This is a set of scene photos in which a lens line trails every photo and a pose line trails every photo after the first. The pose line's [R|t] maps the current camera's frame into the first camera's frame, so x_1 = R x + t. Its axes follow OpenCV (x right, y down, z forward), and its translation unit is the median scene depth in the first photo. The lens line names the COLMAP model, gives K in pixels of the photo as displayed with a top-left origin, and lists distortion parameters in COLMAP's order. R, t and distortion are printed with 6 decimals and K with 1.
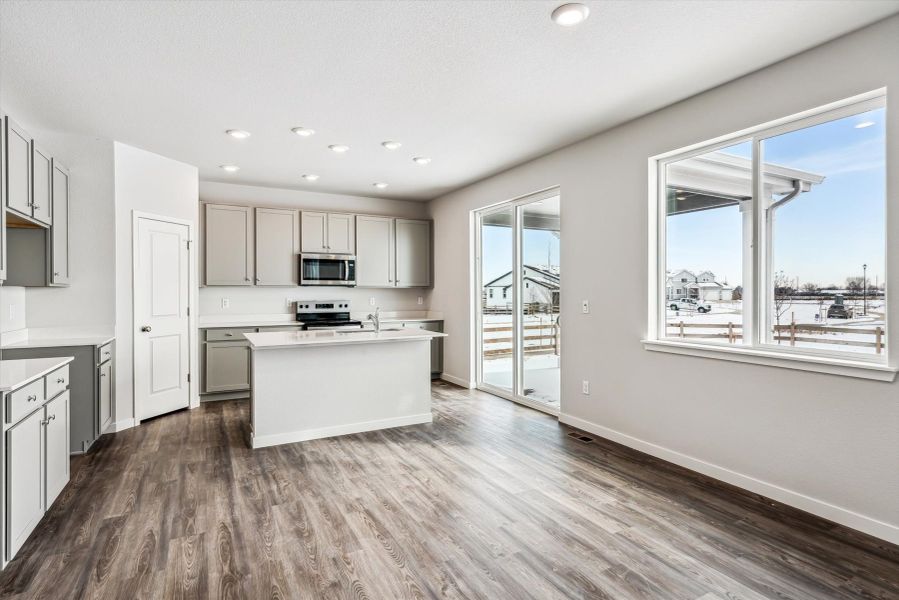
lens RADIAL K [[463.0, 0, 451.1], [0, 463.0, 294.7], [0, 0, 1]] dist [0.003965, 0.000148]
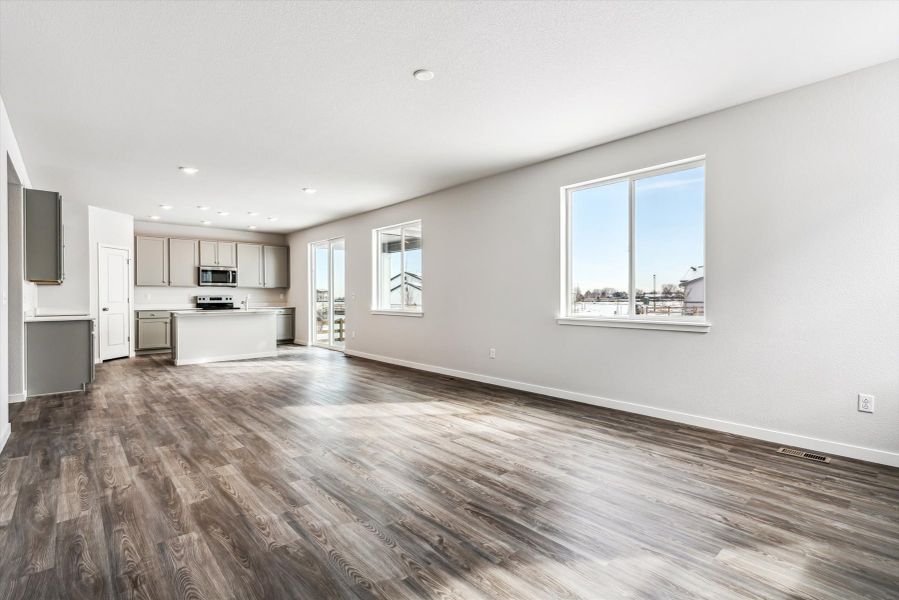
lens RADIAL K [[425.7, 0, 448.8], [0, 425.7, 298.5], [0, 0, 1]] dist [0.004517, 0.000752]
pose [[0.973017, -0.002692, 0.230717, 0.220970], [0.002739, 0.999996, 0.000117, 0.031930], [-0.230716, 0.000518, 0.973021, -0.804327]]
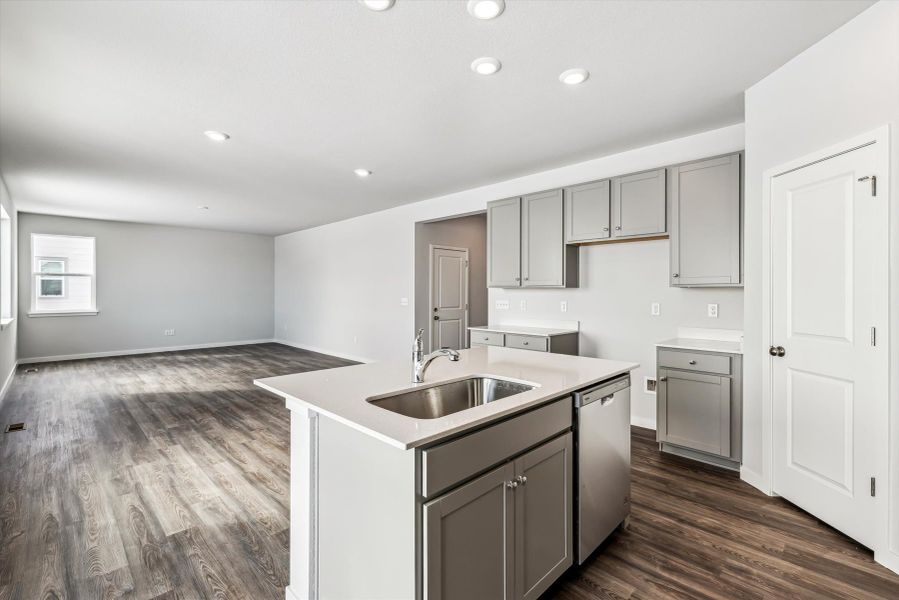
lens RADIAL K [[395.6, 0, 448.0], [0, 395.6, 294.8], [0, 0, 1]] dist [0.001269, 0.000351]
pose [[-0.957732, 0.002972, -0.287647, -0.069548], [-0.000855, 0.999913, 0.013178, -0.008153], [0.287661, 0.012867, -0.957646, 1.221090]]
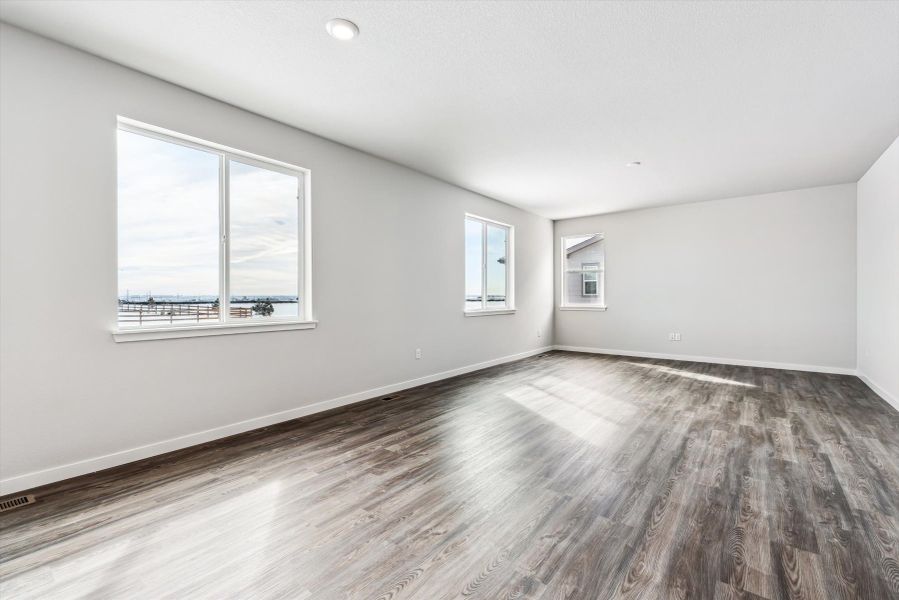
lens RADIAL K [[395.6, 0, 454.4], [0, 395.6, 294.5], [0, 0, 1]] dist [0.001269, 0.000351]
pose [[-0.408819, 0.005205, 0.912601, -0.344627], [0.007755, 0.999967, -0.002229, 0.027625], [-0.912583, 0.006166, -0.408846, 0.522695]]
